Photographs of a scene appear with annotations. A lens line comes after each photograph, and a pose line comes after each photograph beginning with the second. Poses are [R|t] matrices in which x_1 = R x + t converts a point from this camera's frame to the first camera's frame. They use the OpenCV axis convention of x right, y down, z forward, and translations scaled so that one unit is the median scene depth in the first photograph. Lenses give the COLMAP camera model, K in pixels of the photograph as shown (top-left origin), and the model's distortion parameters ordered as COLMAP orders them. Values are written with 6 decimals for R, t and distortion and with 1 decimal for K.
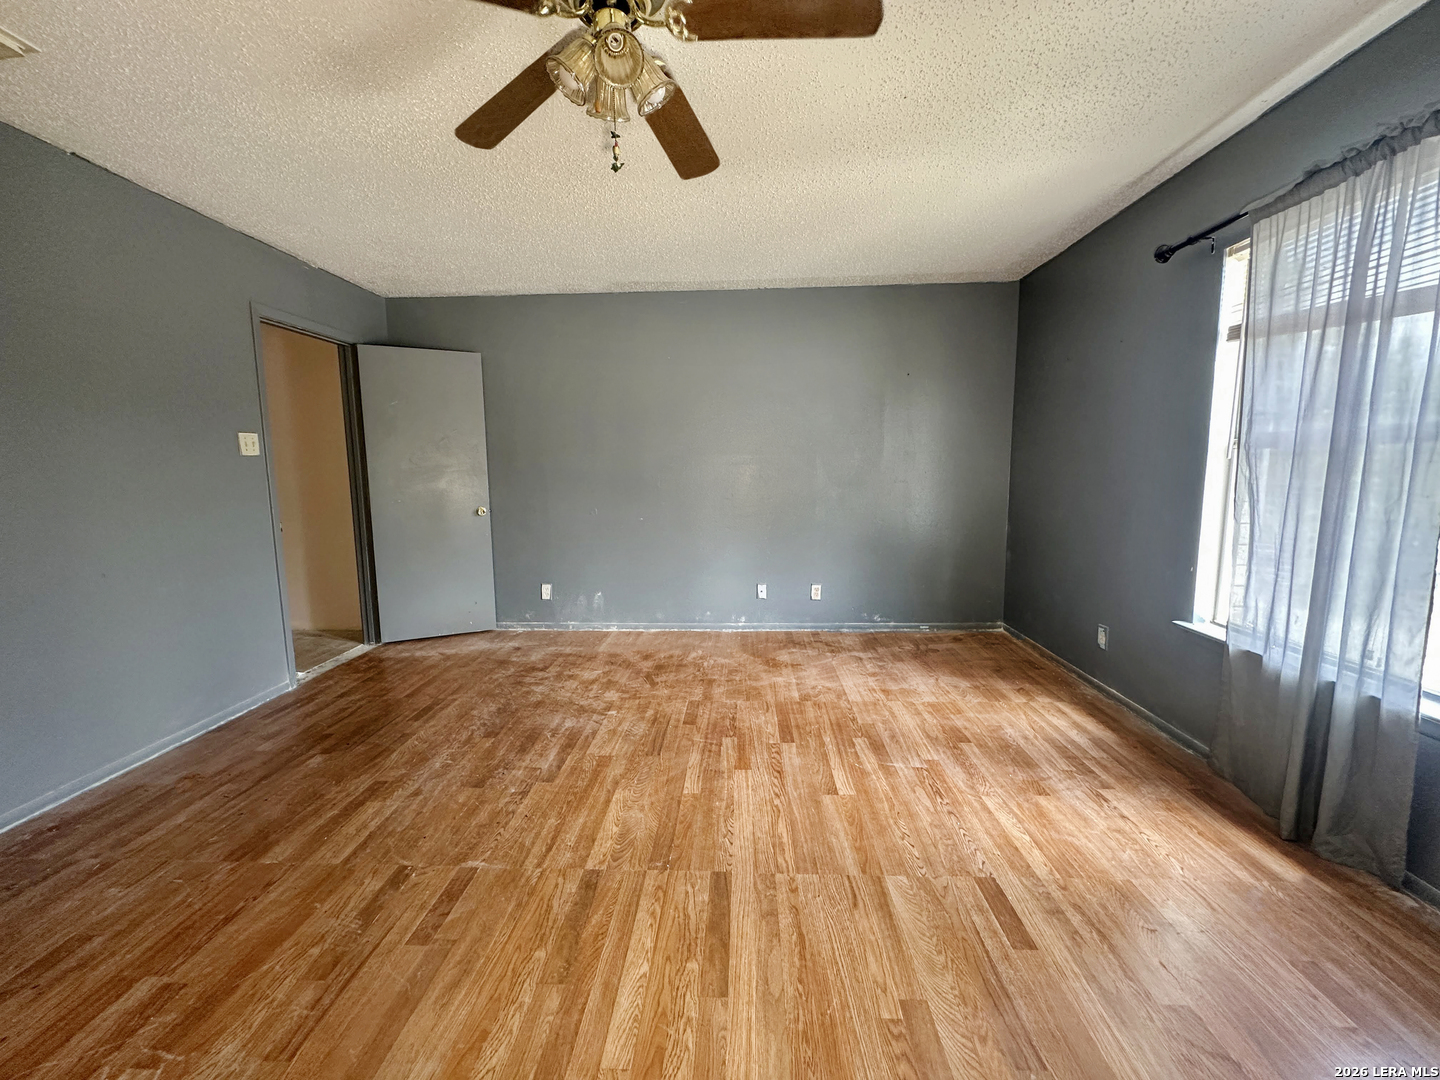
lens RADIAL K [[578.1, 0, 720.8], [0, 578.1, 541.7], [0, 0, 1]] dist [-0.000879, 0.001098]
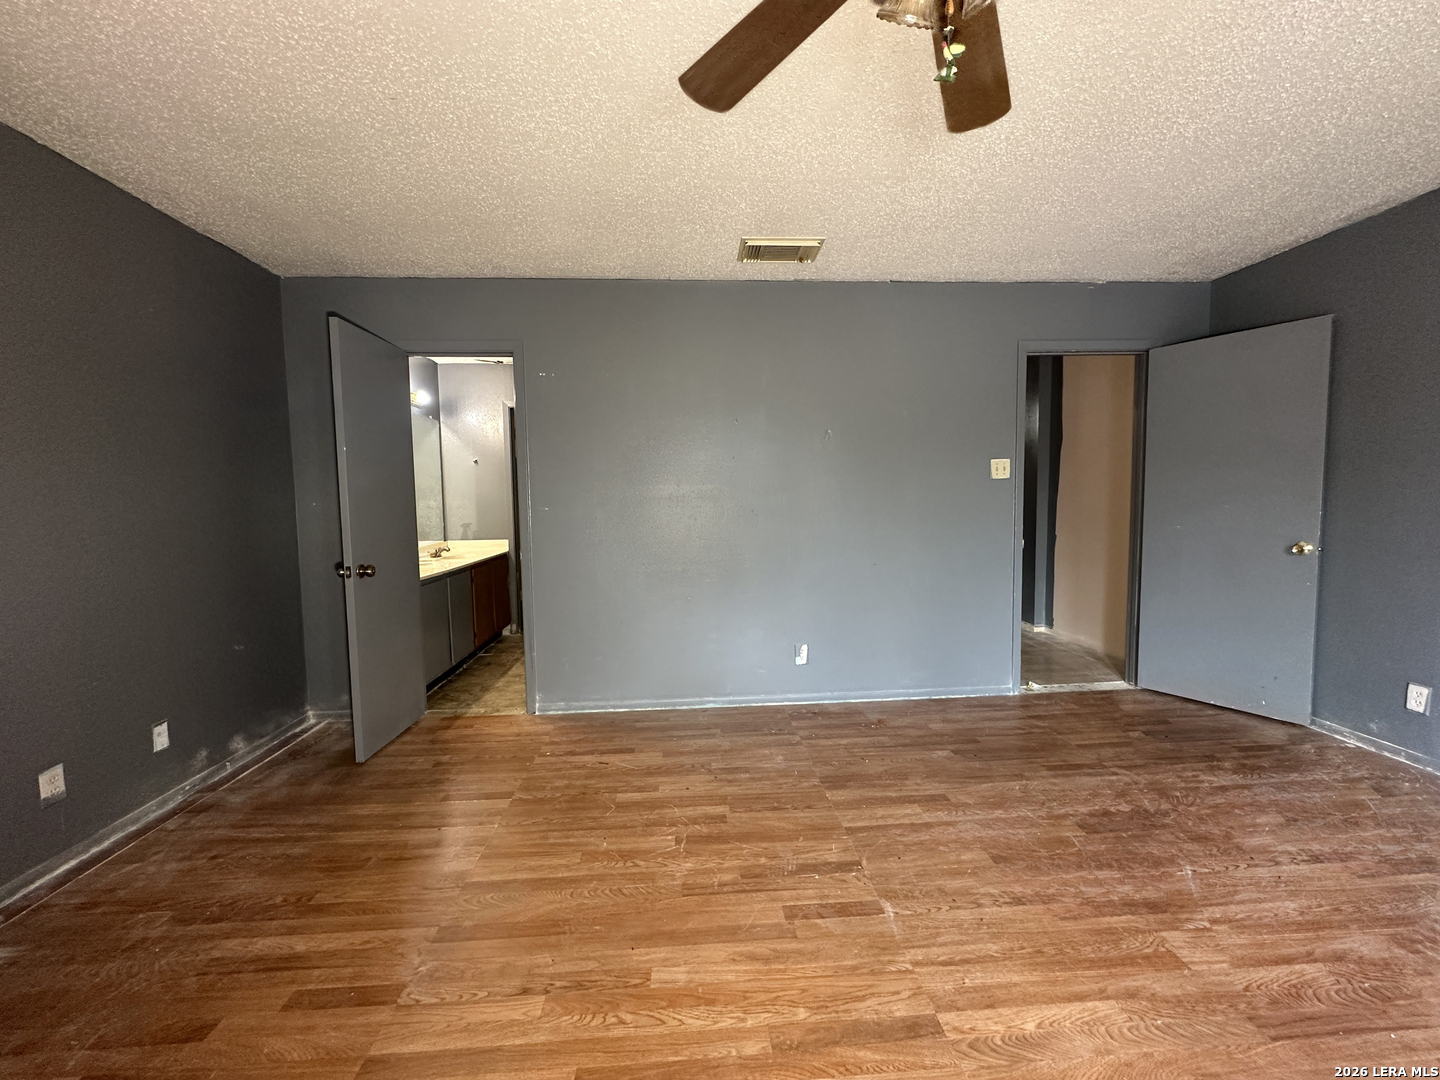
lens RADIAL K [[578.1, 0, 717.6], [0, 578.1, 541.9], [0, 0, 1]] dist [-0.000879, 0.001098]
pose [[0.106425, 0.083594, -0.990801, 0.413222], [-0.109846, 0.991349, 0.071842, -0.073749], [0.988235, 0.101190, 0.114687, 0.524105]]
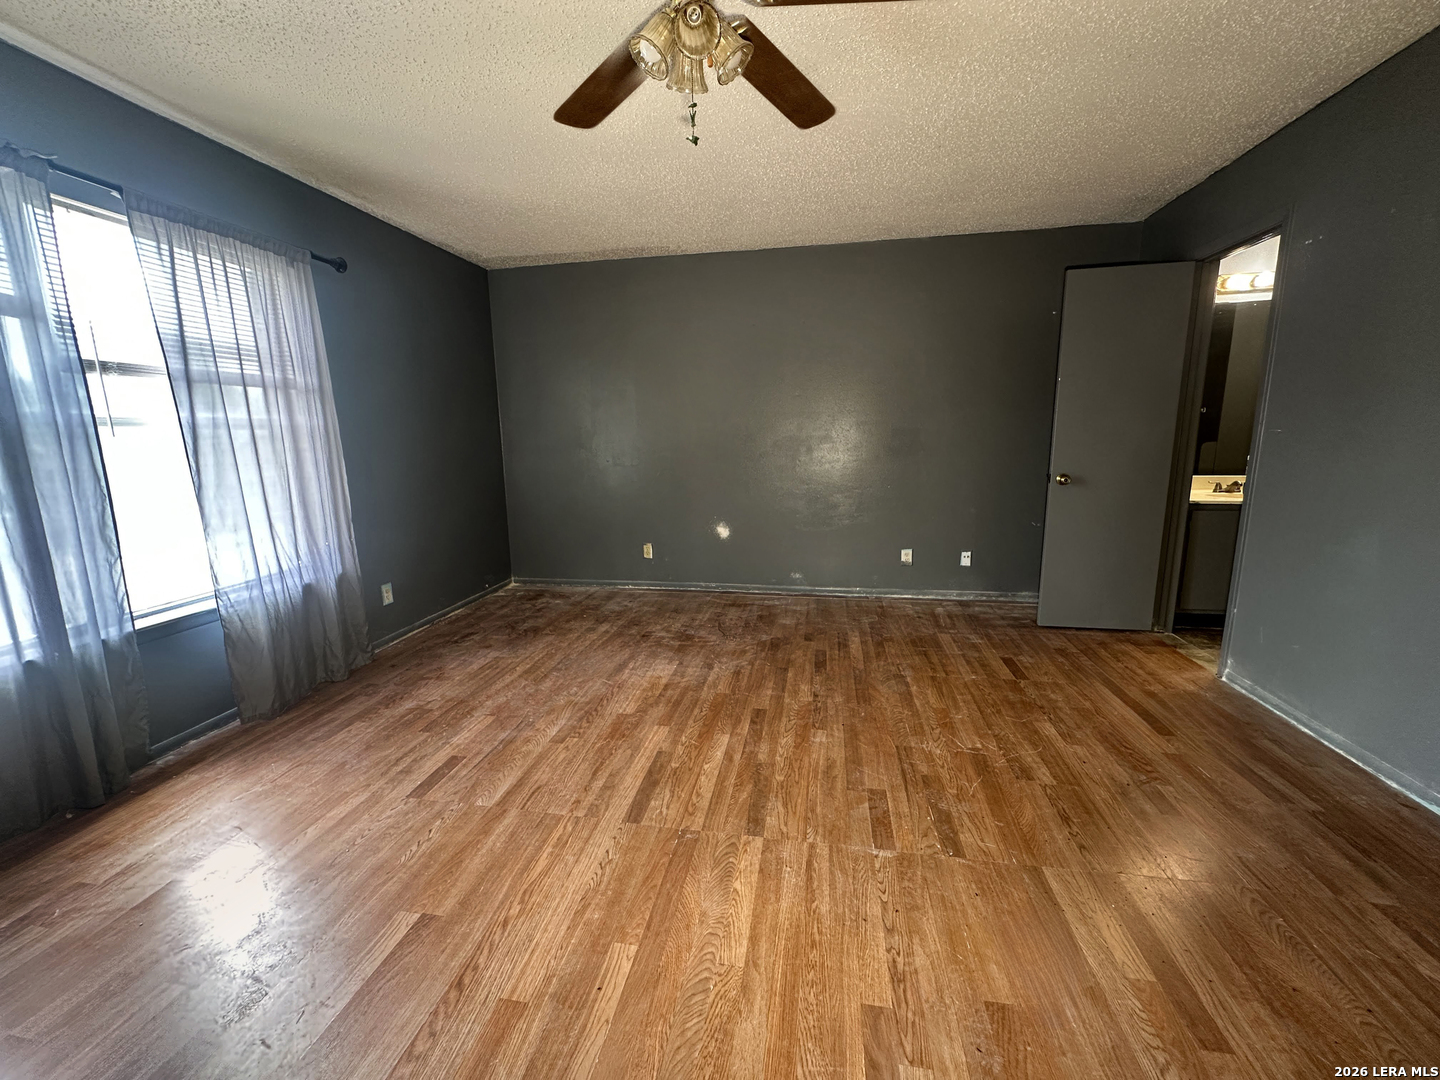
lens RADIAL K [[578.1, 0, 714.8], [0, 578.1, 536.8], [0, 0, 1]] dist [-0.000879, 0.001098]
pose [[-0.989448, 0.004312, 0.144821, -0.279038], [0.047693, 0.953543, 0.297458, -0.207352], [-0.136811, 0.301226, -0.943687, 1.670541]]
